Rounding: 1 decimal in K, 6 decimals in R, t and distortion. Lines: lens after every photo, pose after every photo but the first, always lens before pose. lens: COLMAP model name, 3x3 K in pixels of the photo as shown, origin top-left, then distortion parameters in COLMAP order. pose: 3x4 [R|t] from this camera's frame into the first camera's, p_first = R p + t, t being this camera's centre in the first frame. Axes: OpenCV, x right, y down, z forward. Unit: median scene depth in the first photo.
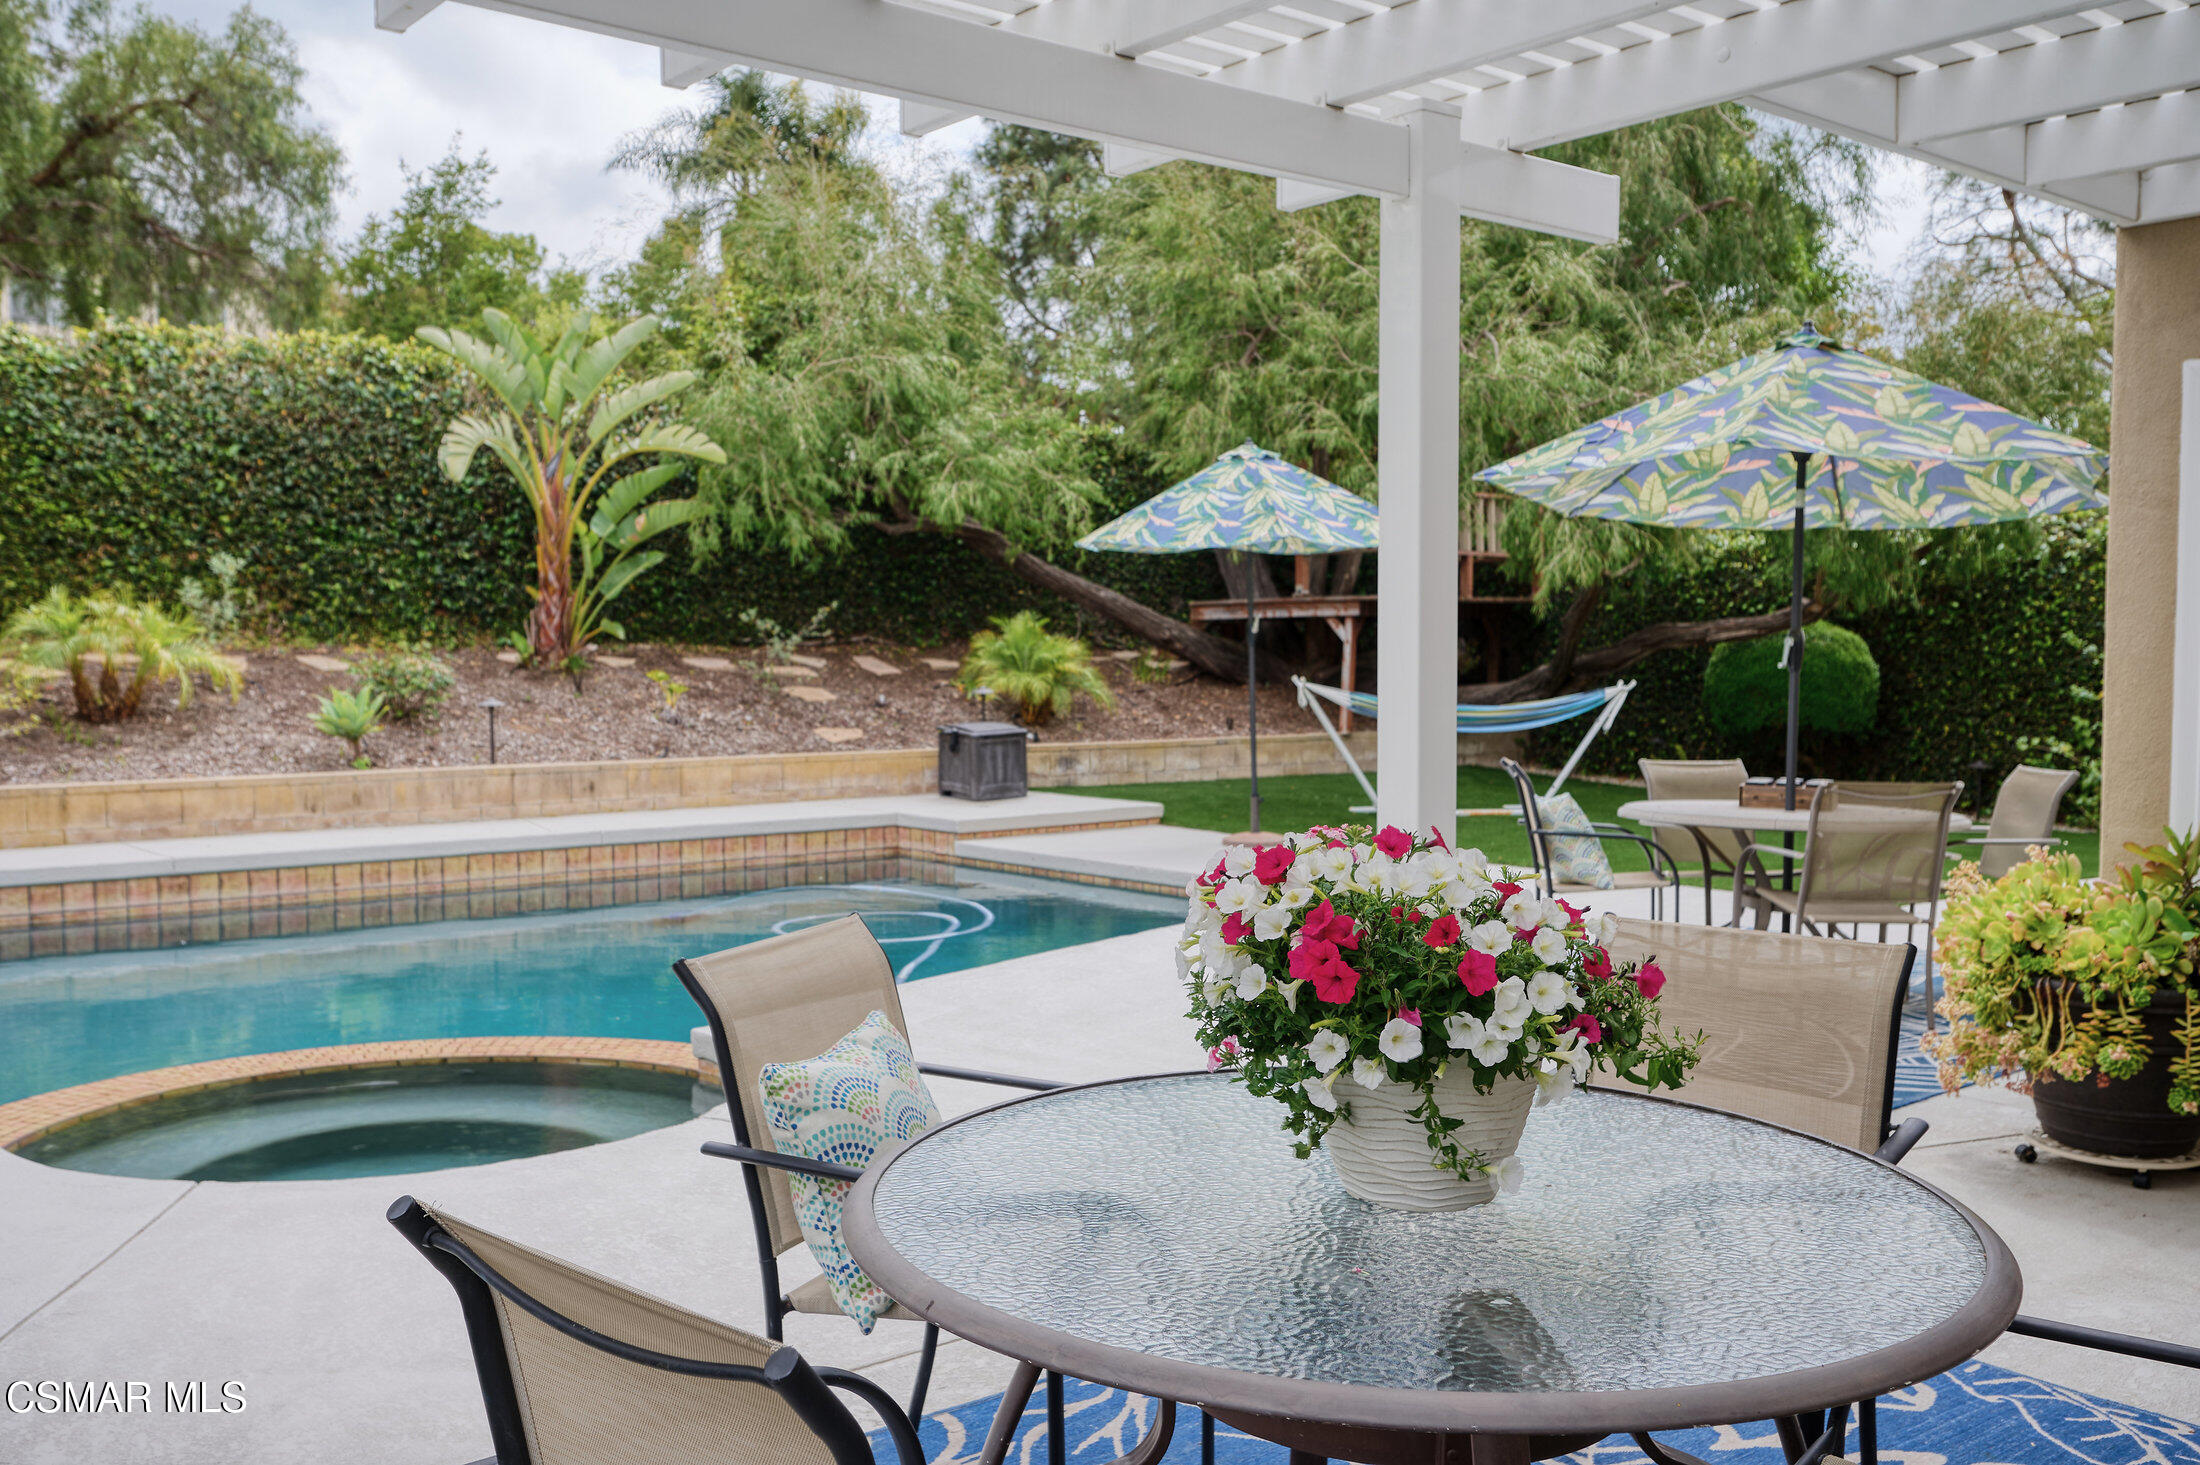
lens RADIAL K [[1942.1, 0, 1099.5], [0, 1942.1, 729.6], [0, 0, 1]] dist [0.009056, 0.000569]
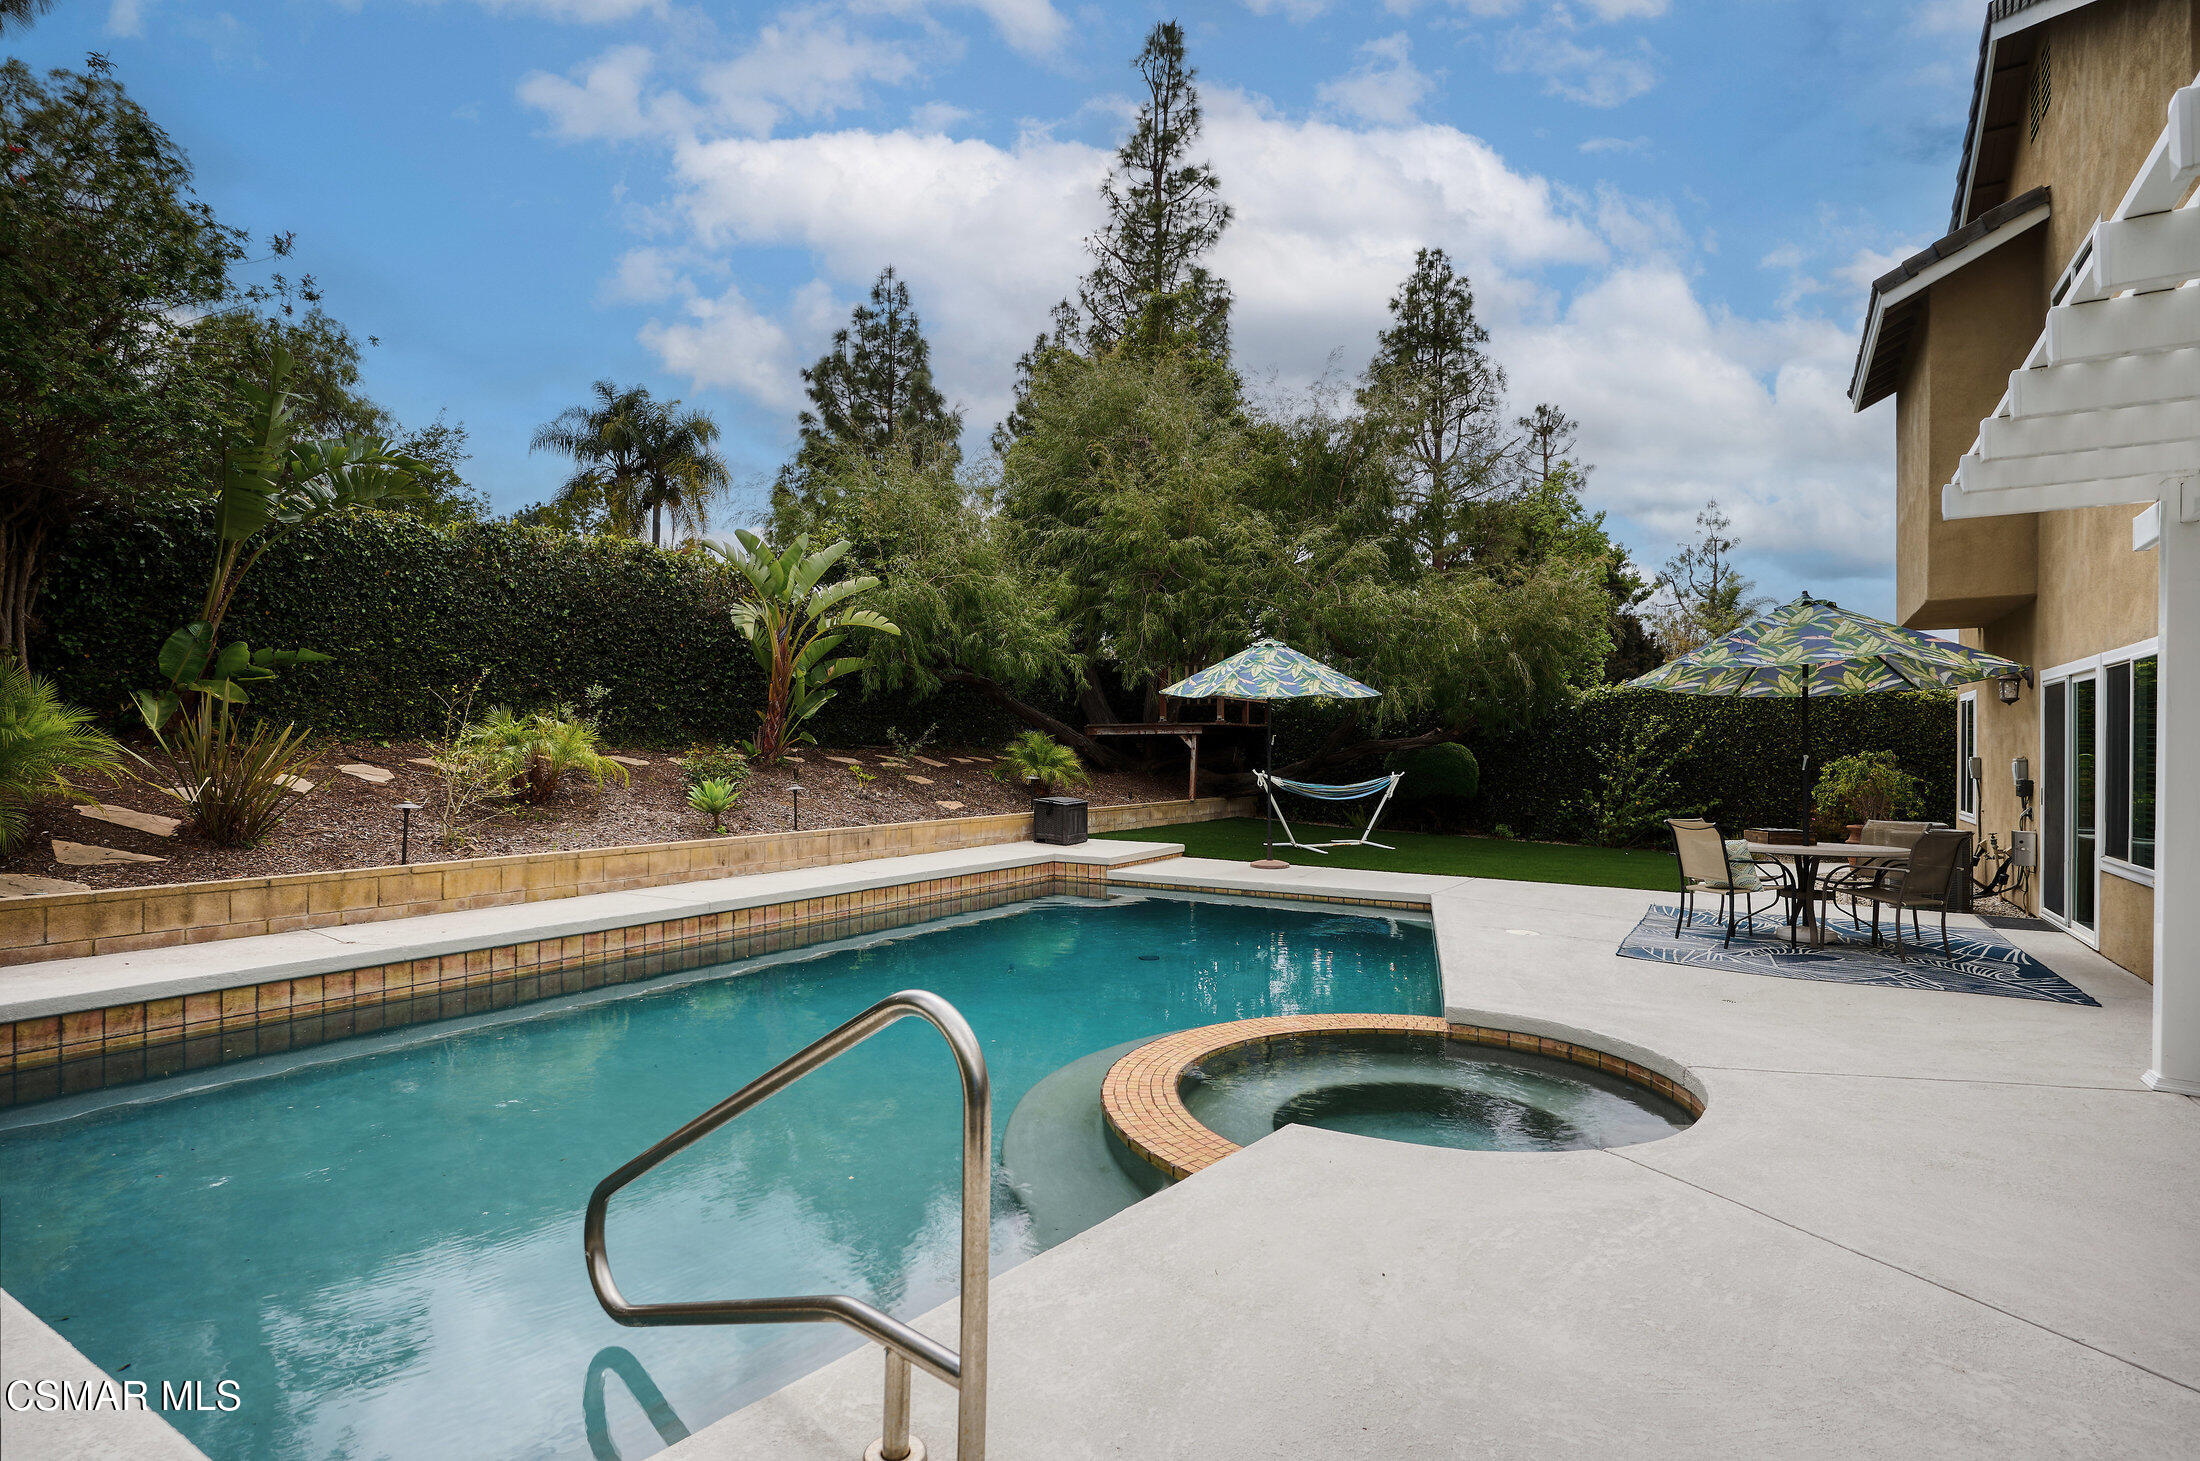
lens RADIAL K [[1073.4, 0, 1101.5], [0, 1073.4, 741.4], [0, 0, 1]] dist [0.005820, 0.000424]
pose [[0.944441, 0.008596, 0.328569, -0.326629], [0.006927, 0.998915, -0.046042, -0.008698], [-0.328608, 0.045760, 0.943357, 0.120516]]
